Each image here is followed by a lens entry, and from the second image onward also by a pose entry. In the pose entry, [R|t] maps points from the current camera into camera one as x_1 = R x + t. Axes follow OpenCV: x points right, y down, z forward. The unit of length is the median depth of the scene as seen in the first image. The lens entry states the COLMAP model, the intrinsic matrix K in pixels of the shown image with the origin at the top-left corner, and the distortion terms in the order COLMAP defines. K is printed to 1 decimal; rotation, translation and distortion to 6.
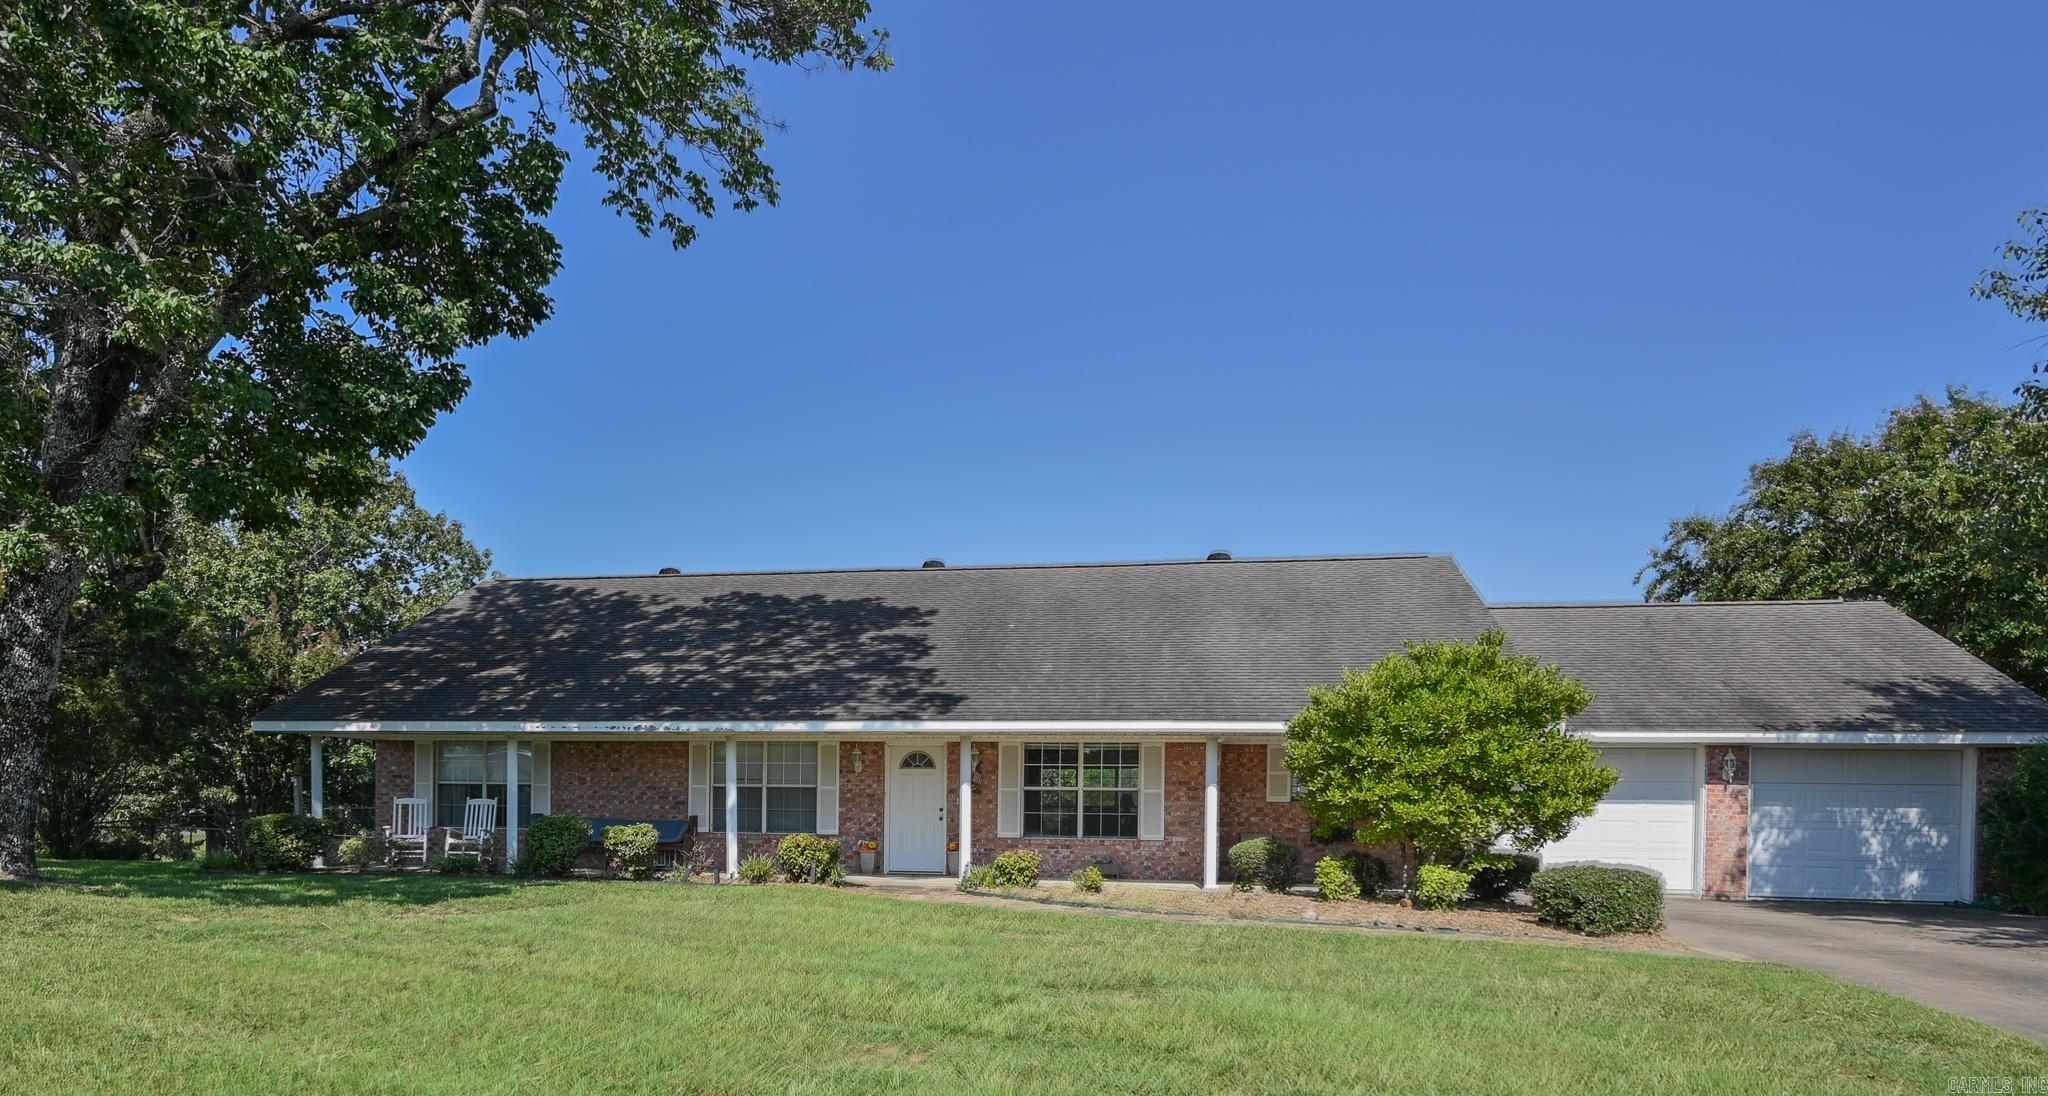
lens RADIAL K [[1210.3, 0, 875.9], [0, 1210.3, 821.4], [0, 0, 1]] dist [-0.000328, -0.000362]
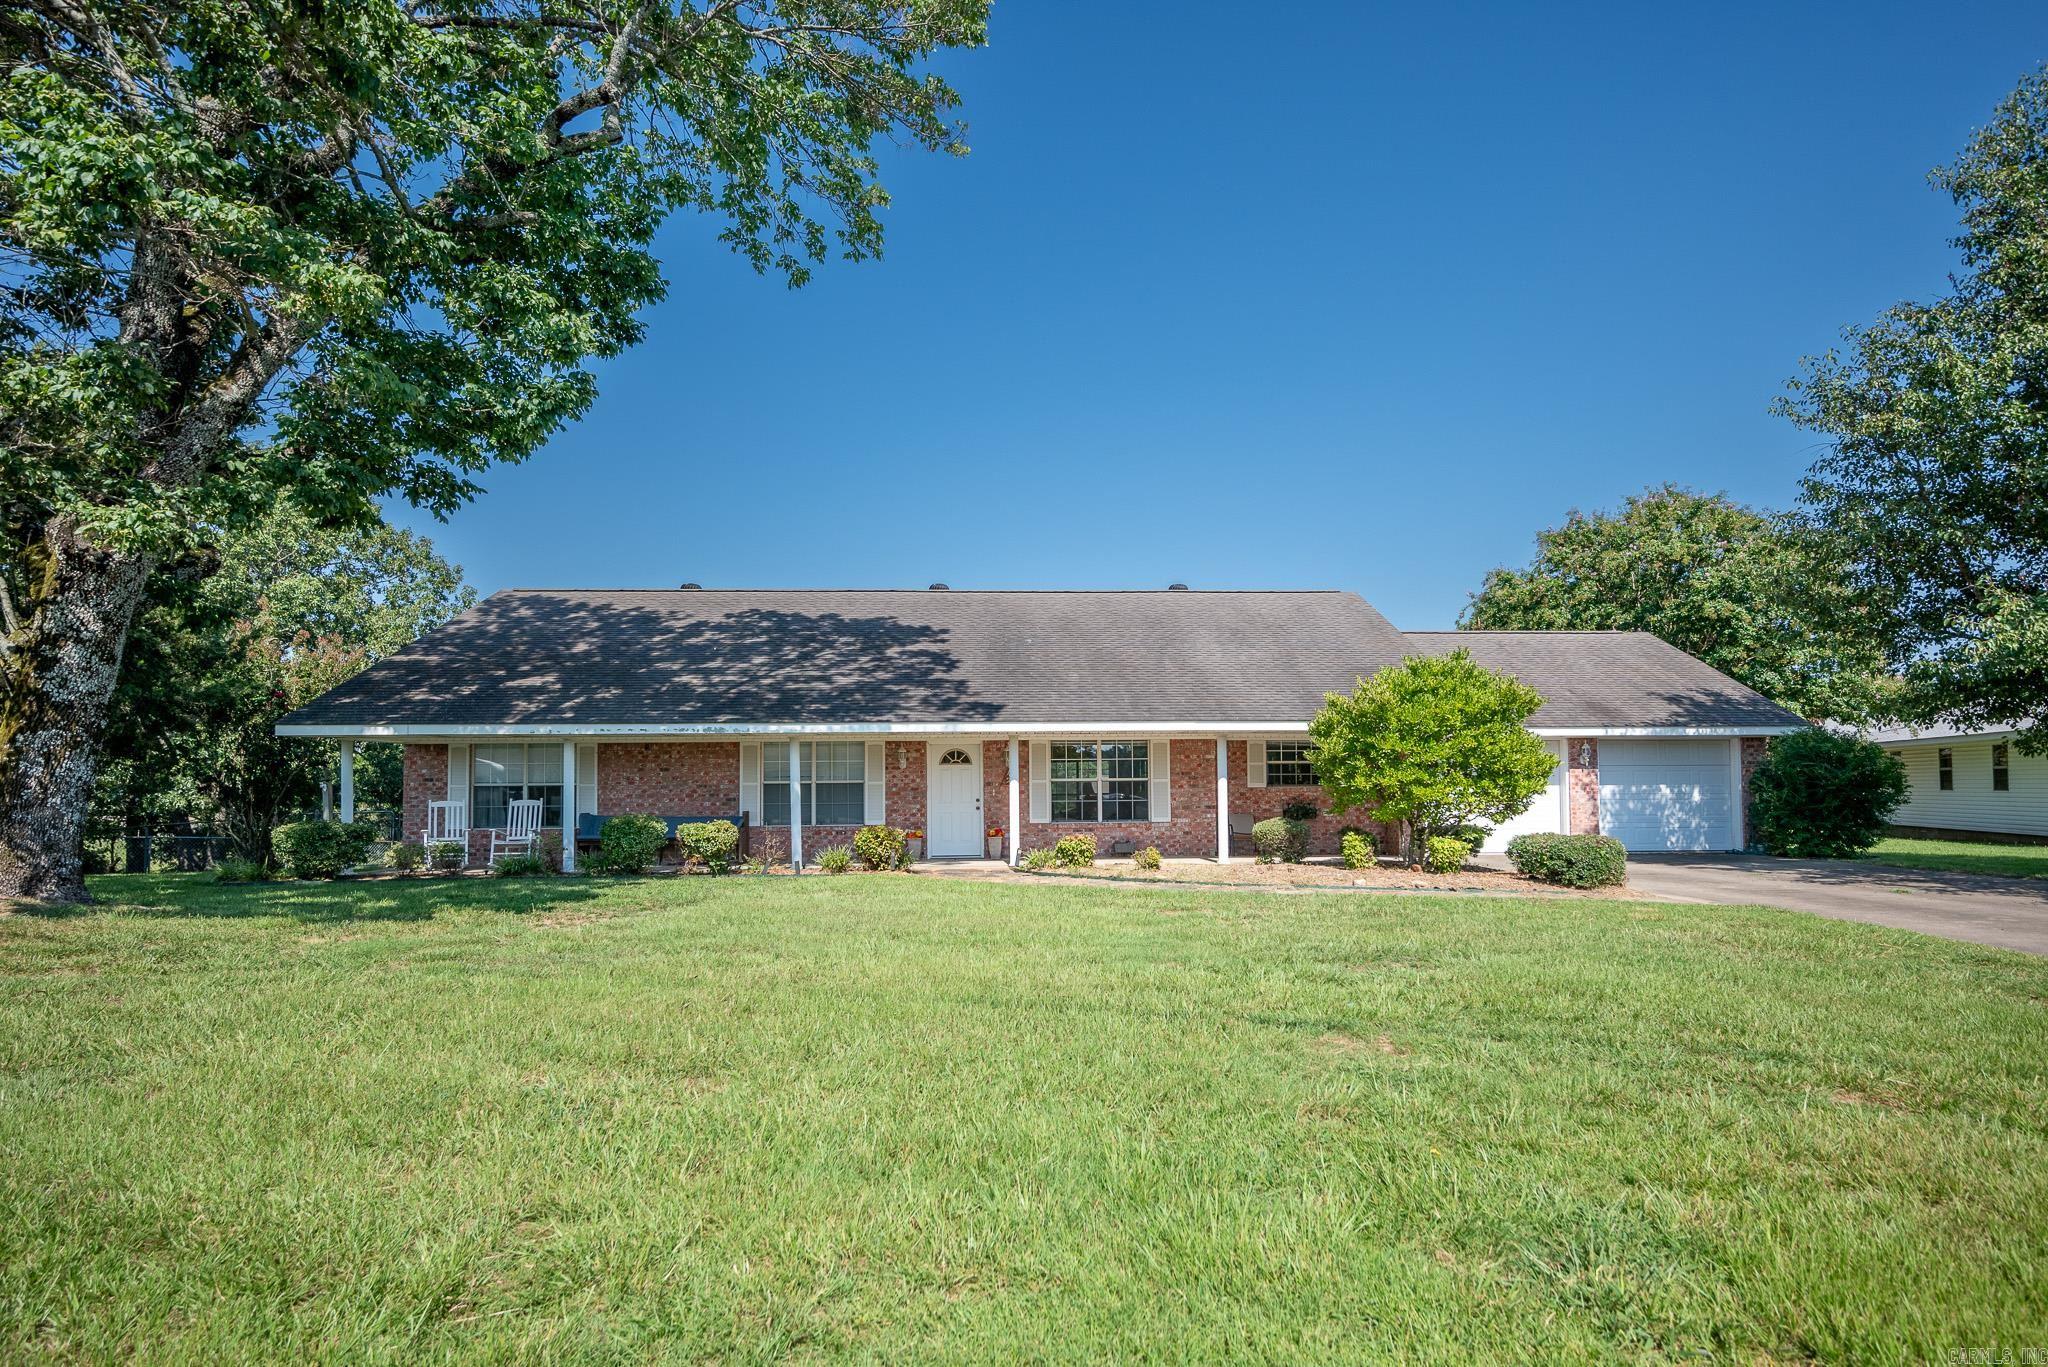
lens RADIAL K [[1011.7, 0, 1024.7], [0, 1011.7, 752.2], [0, 0, 1]] dist [-0.000065, -0.000010]
pose [[0.968707, -0.011383, 0.247944, -0.144659], [0.024939, 0.998356, -0.051600, -0.005110], [-0.246949, 0.056169, 0.967399, 0.073038]]
